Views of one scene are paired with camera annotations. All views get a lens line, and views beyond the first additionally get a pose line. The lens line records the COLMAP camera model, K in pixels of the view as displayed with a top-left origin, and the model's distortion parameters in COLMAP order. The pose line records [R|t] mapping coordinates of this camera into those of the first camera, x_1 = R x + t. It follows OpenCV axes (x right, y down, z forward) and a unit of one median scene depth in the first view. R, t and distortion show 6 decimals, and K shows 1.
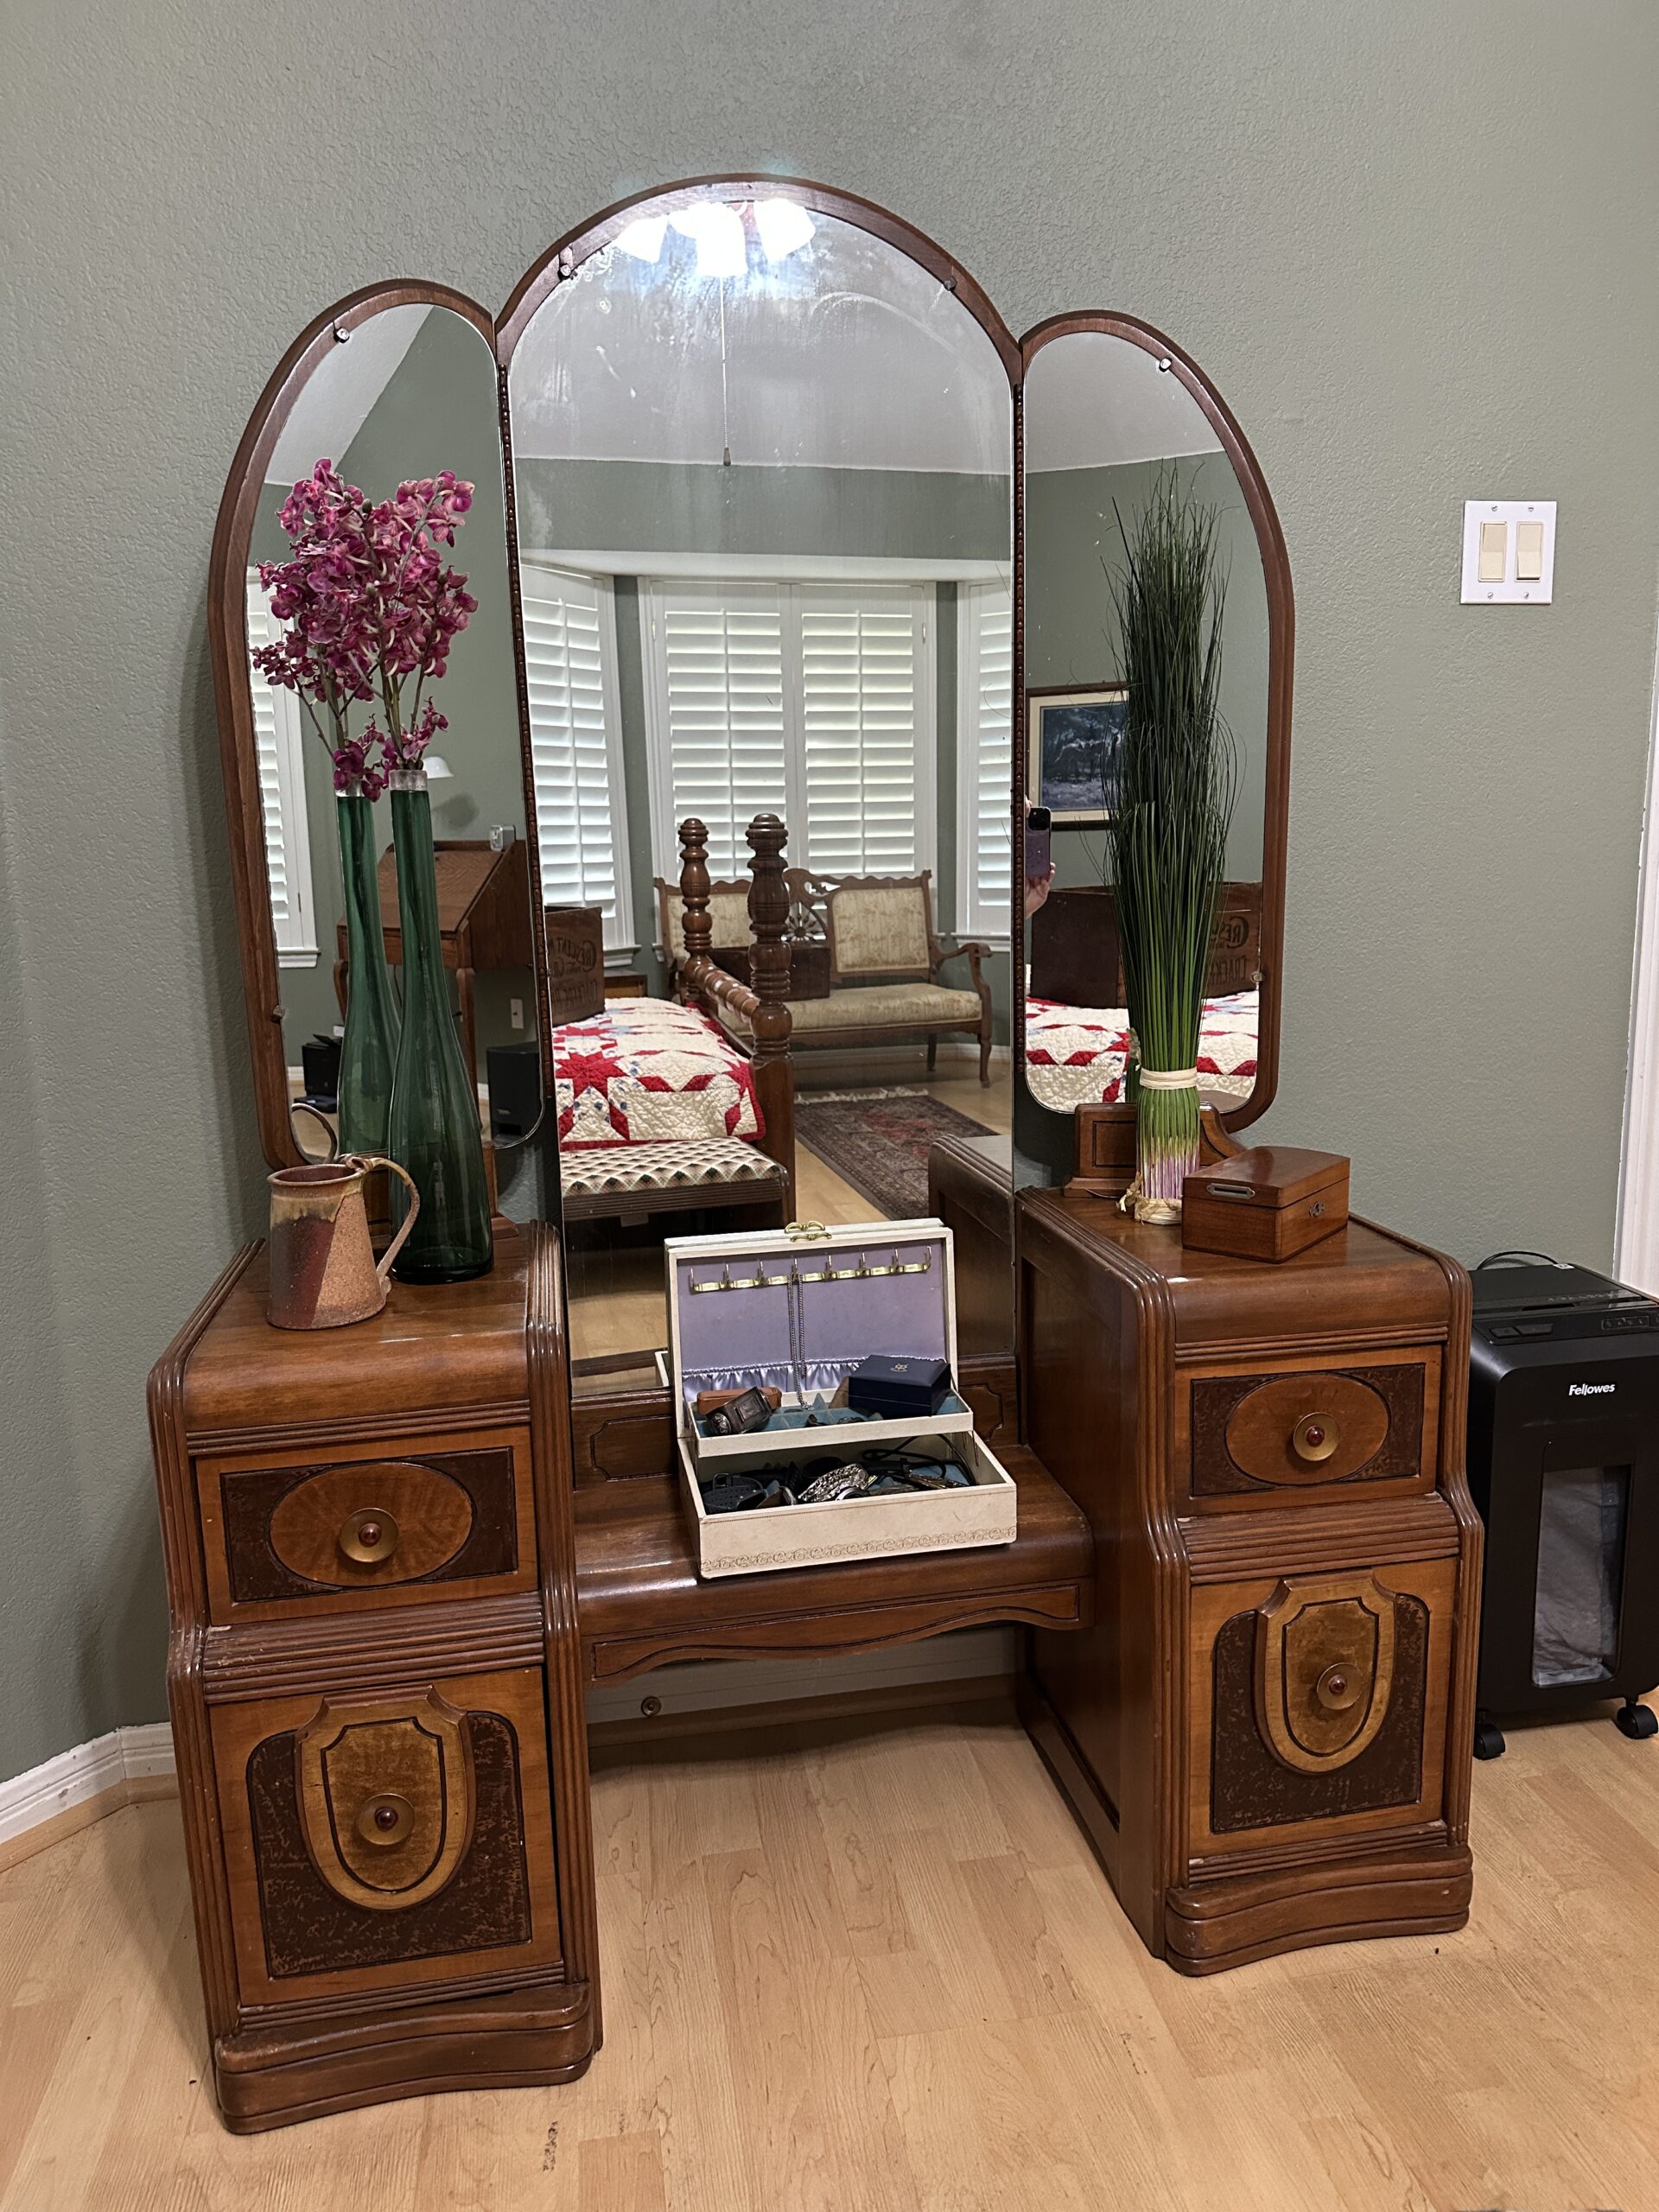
lens RADIAL K [[1530.0, 0, 827.0], [0, 1530.0, 1124.2], [0, 0, 1]] dist [0.028927, -0.039038]
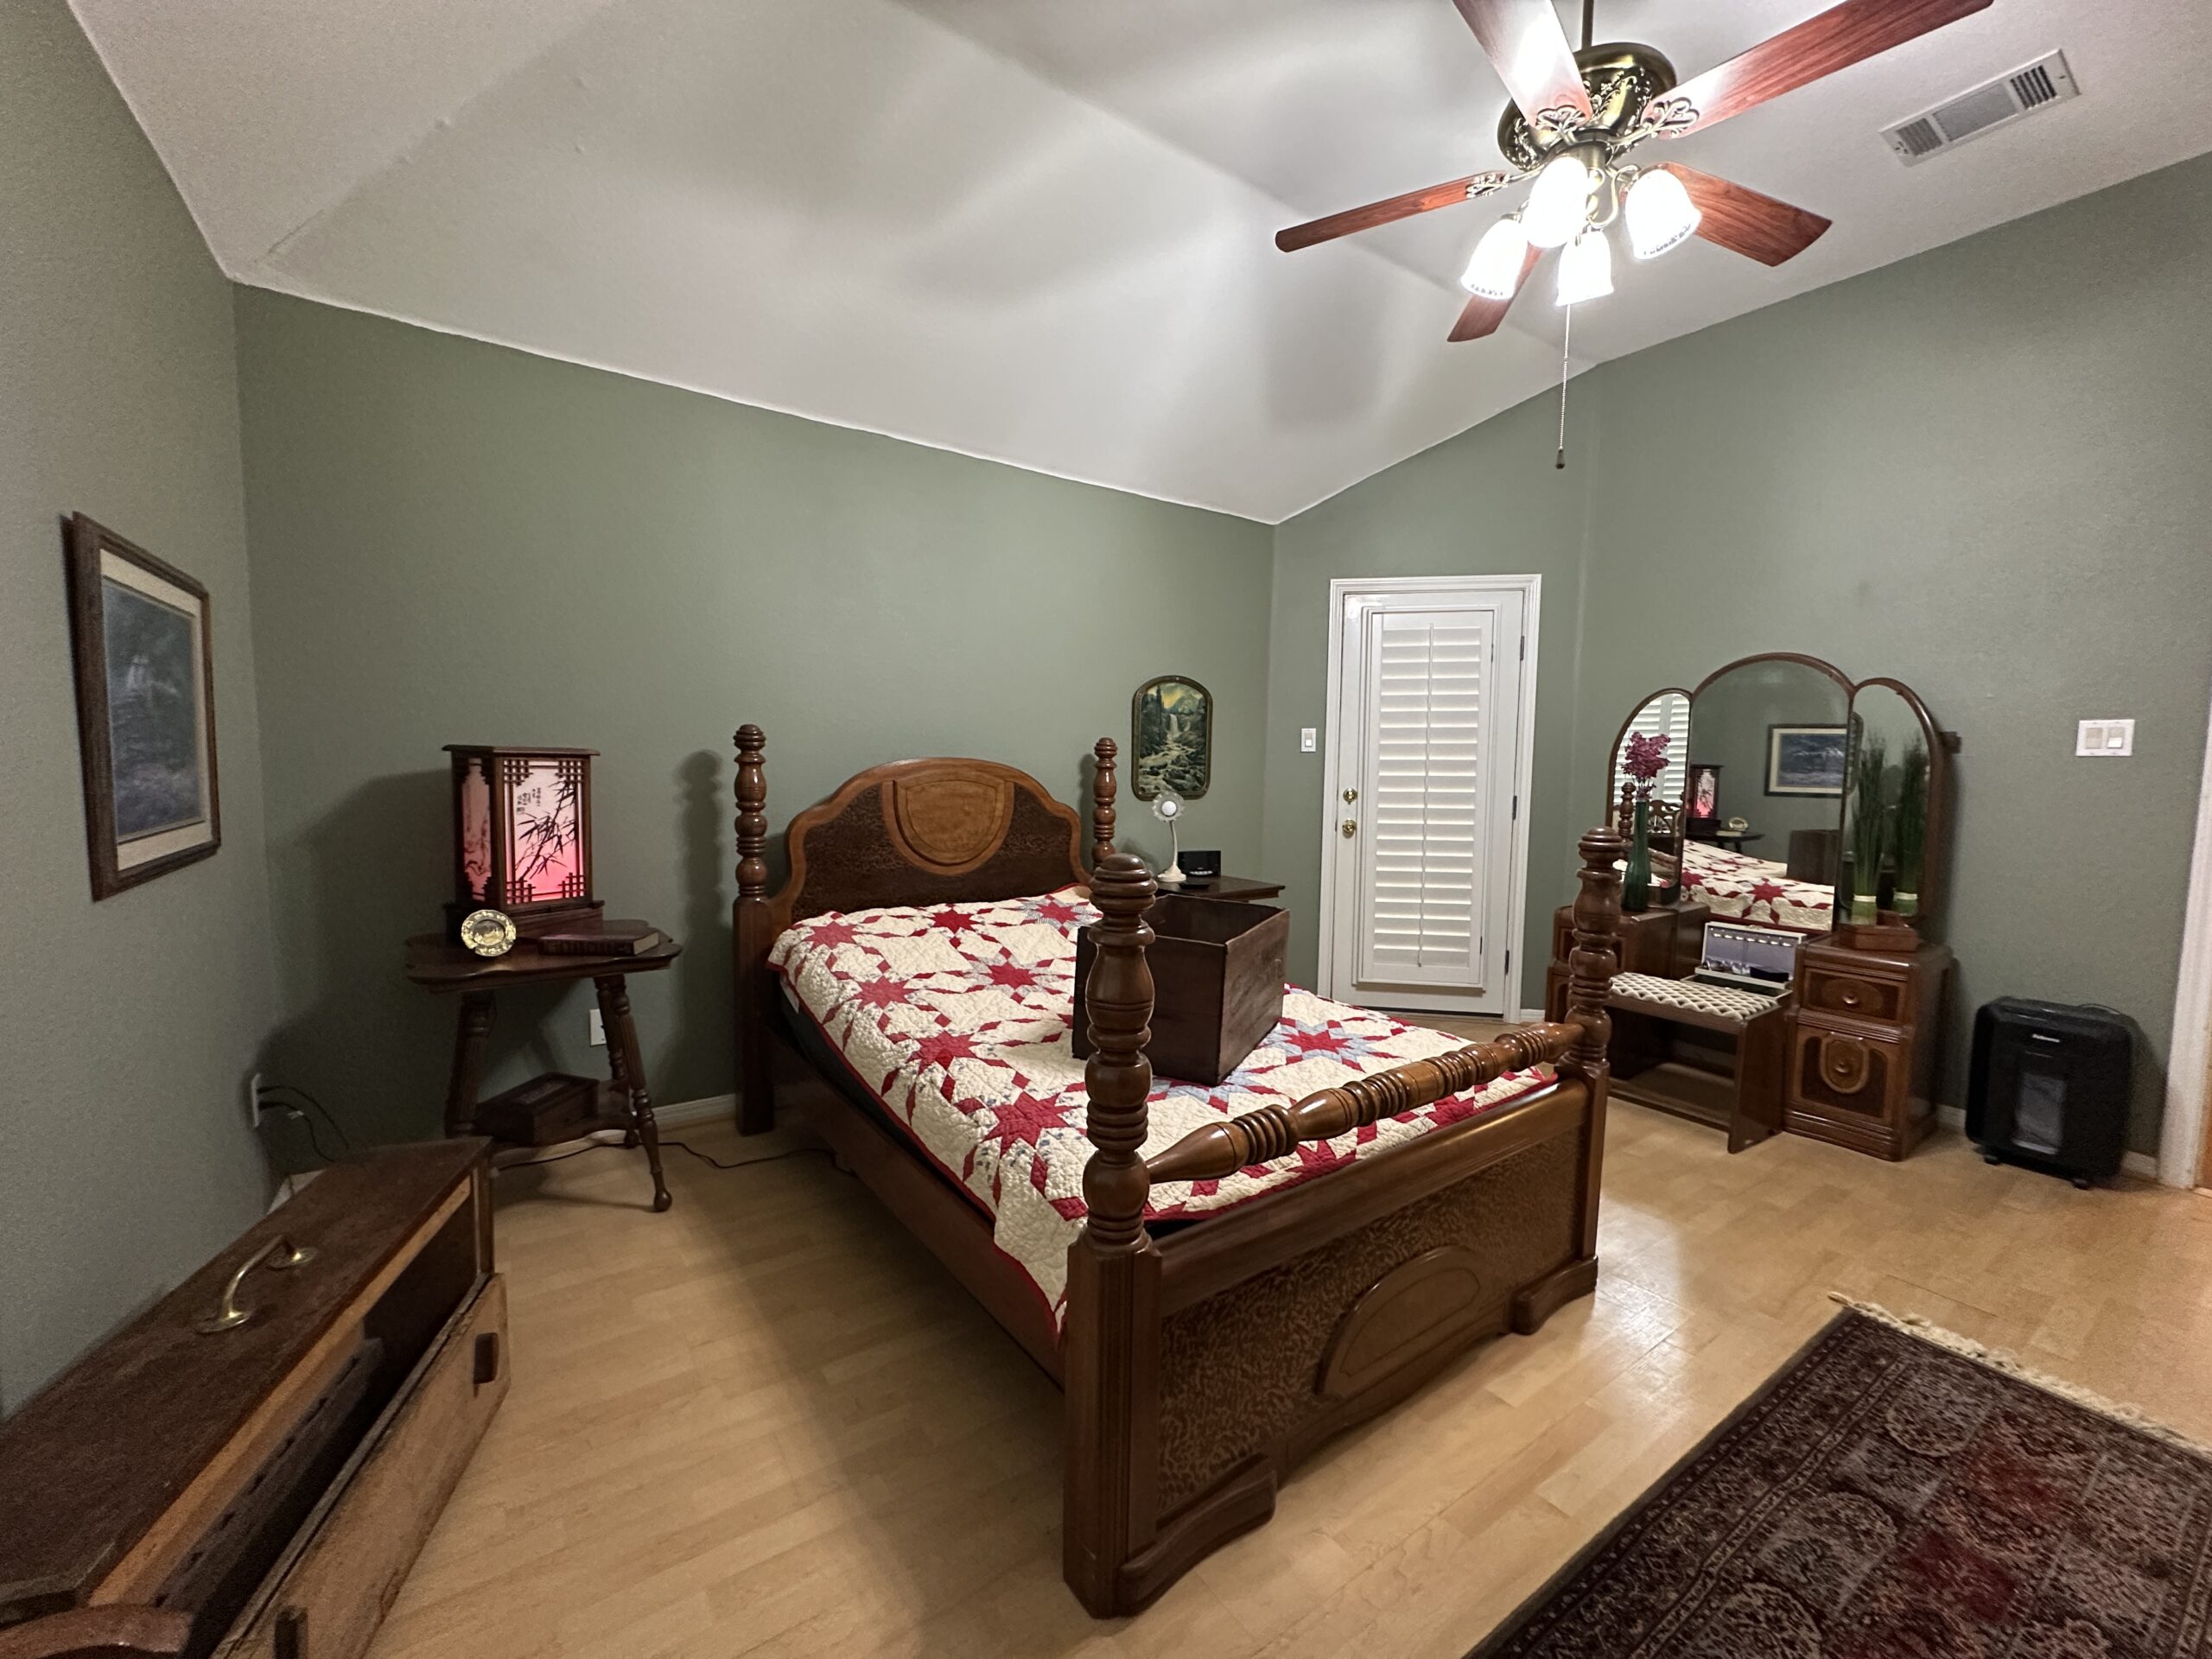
lens RADIAL K [[881.7, 0, 1097.0], [0, 881.7, 829.6], [0, 0, 1]] dist [-0.002034, 0.000301]
pose [[0.415367, 0.102445, -0.903867, 1.237844], [-0.189178, 0.981642, 0.024324, 0.090732], [0.889765, 0.160888, 0.427122, -1.331873]]
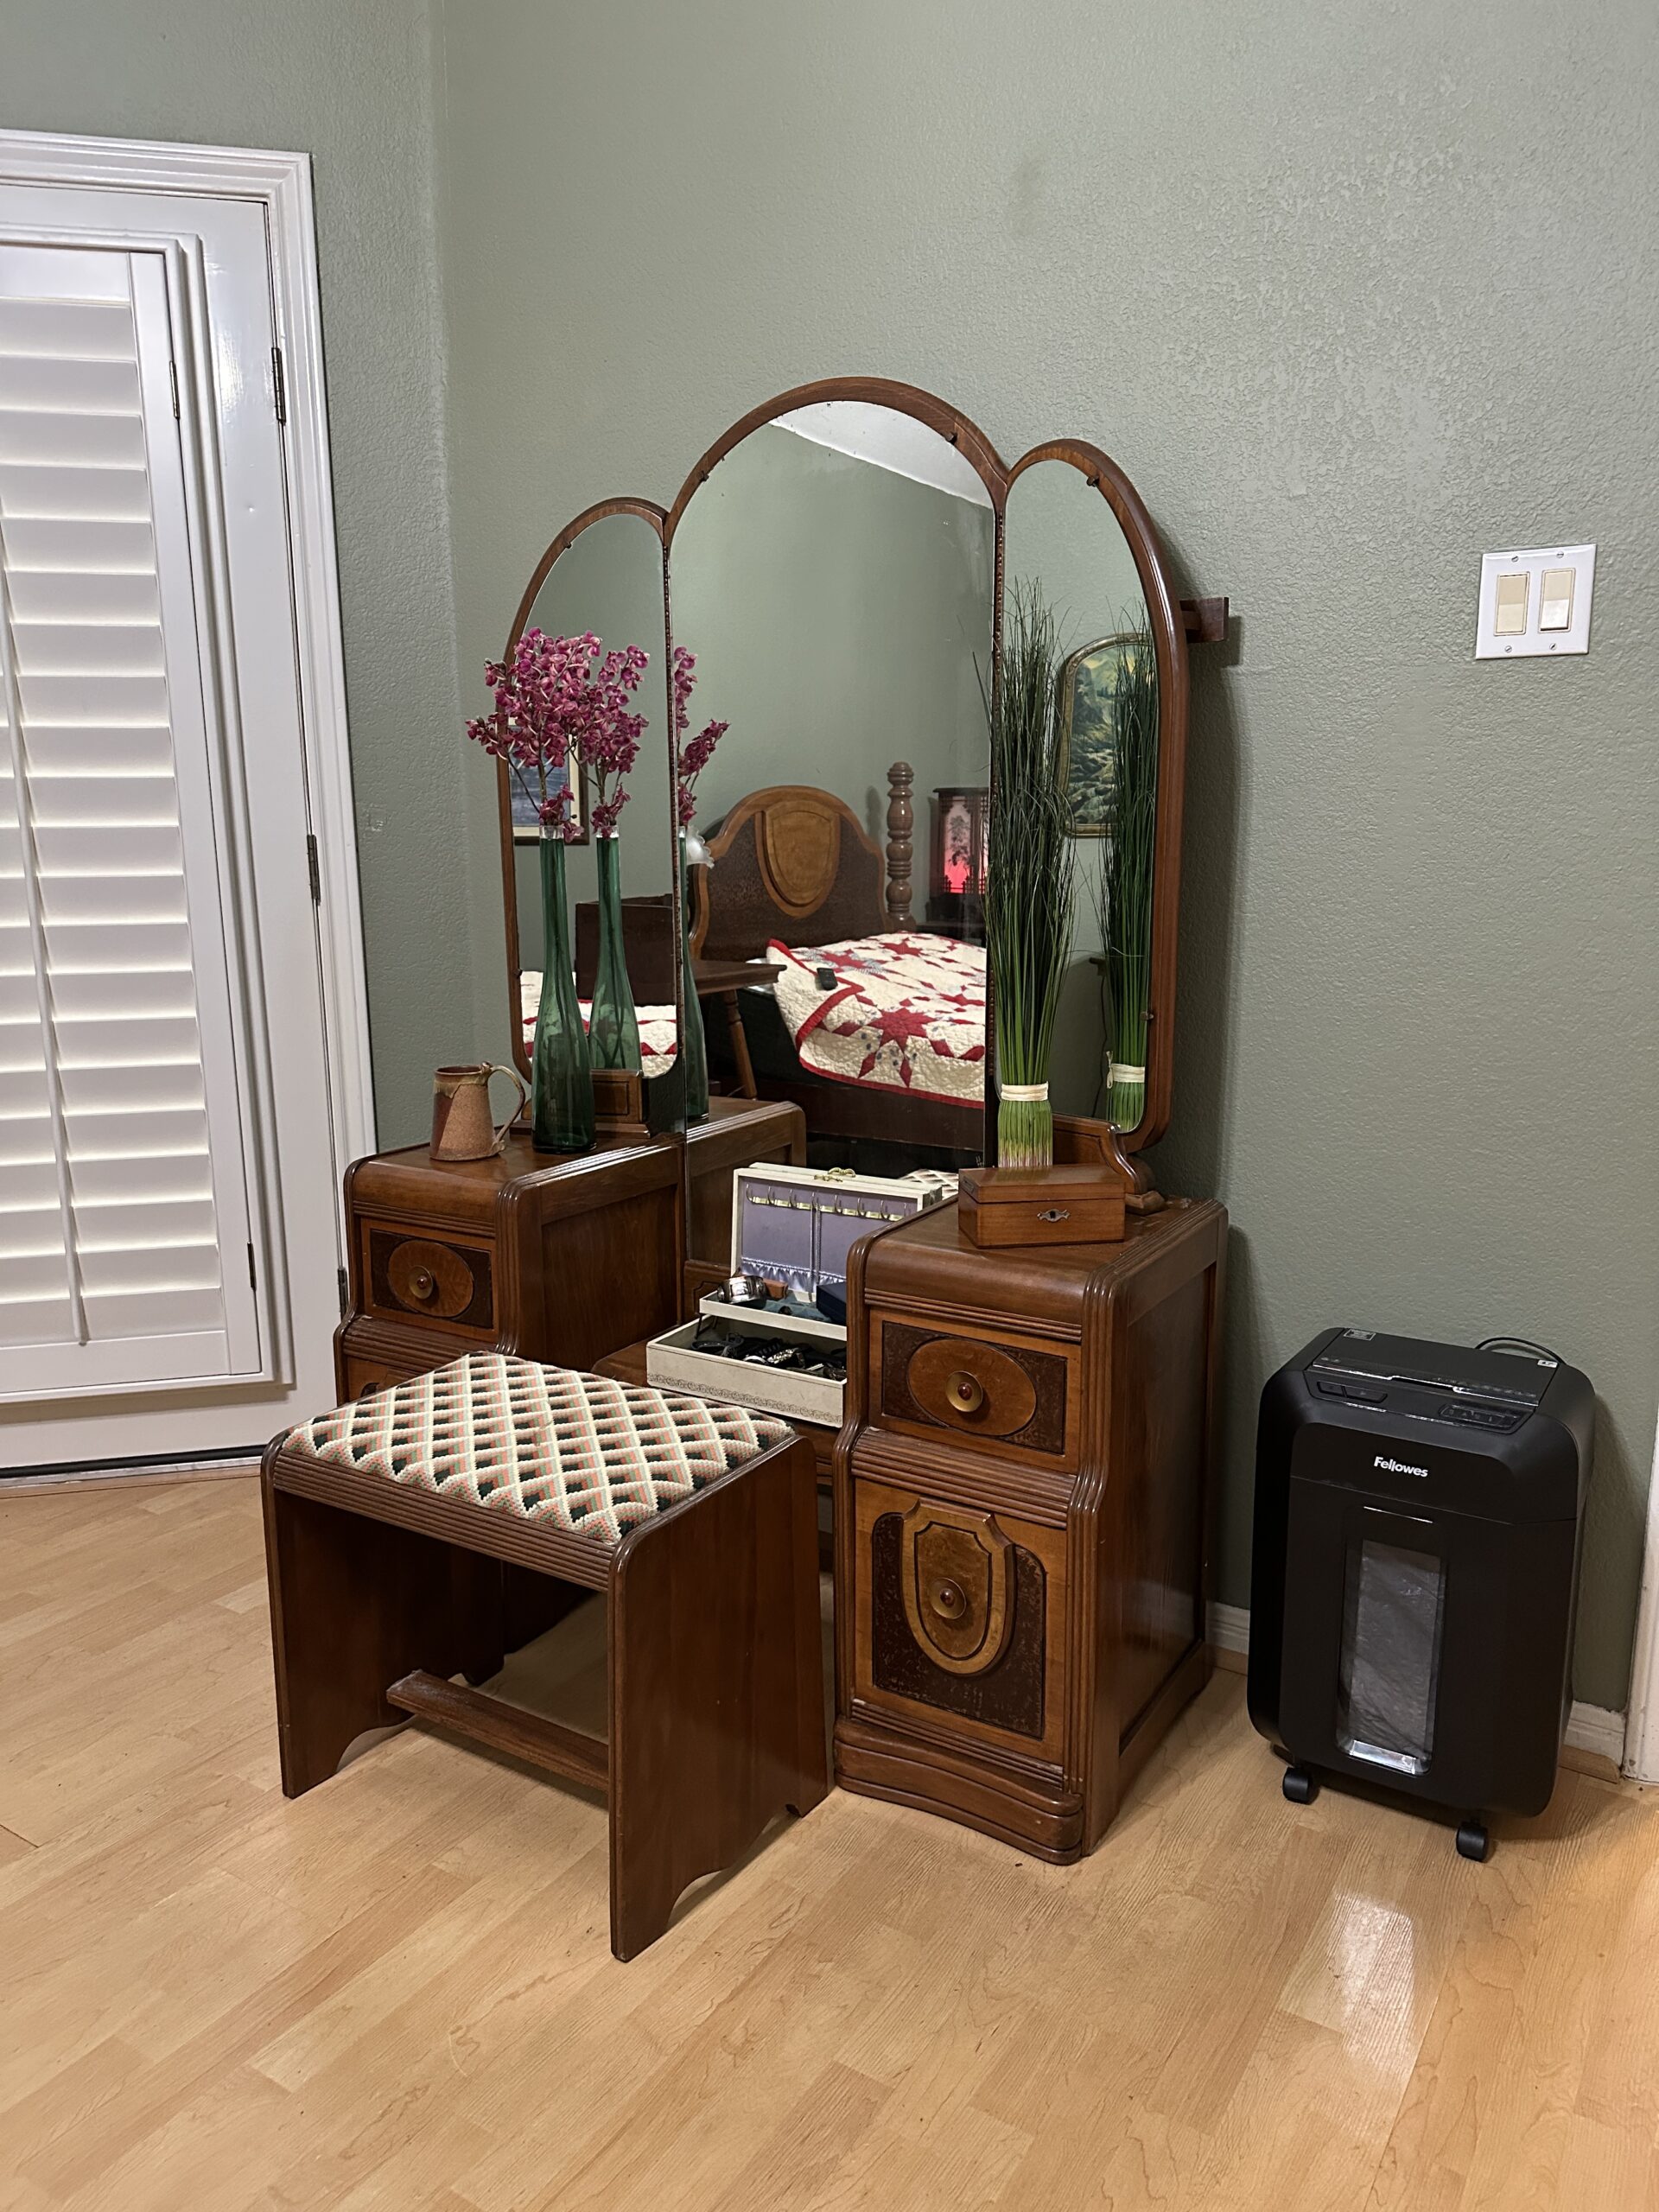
lens RADIAL K [[1561.5, 0, 839.2], [0, 1561.5, 1114.7], [0, 0, 1]] dist [0.068616, -0.084662]
pose [[0.743693, 0.144745, -0.652664, 0.893806], [-0.138858, 0.988433, 0.060986, -0.064823], [0.653942, 0.045272, 0.755189, -0.006016]]
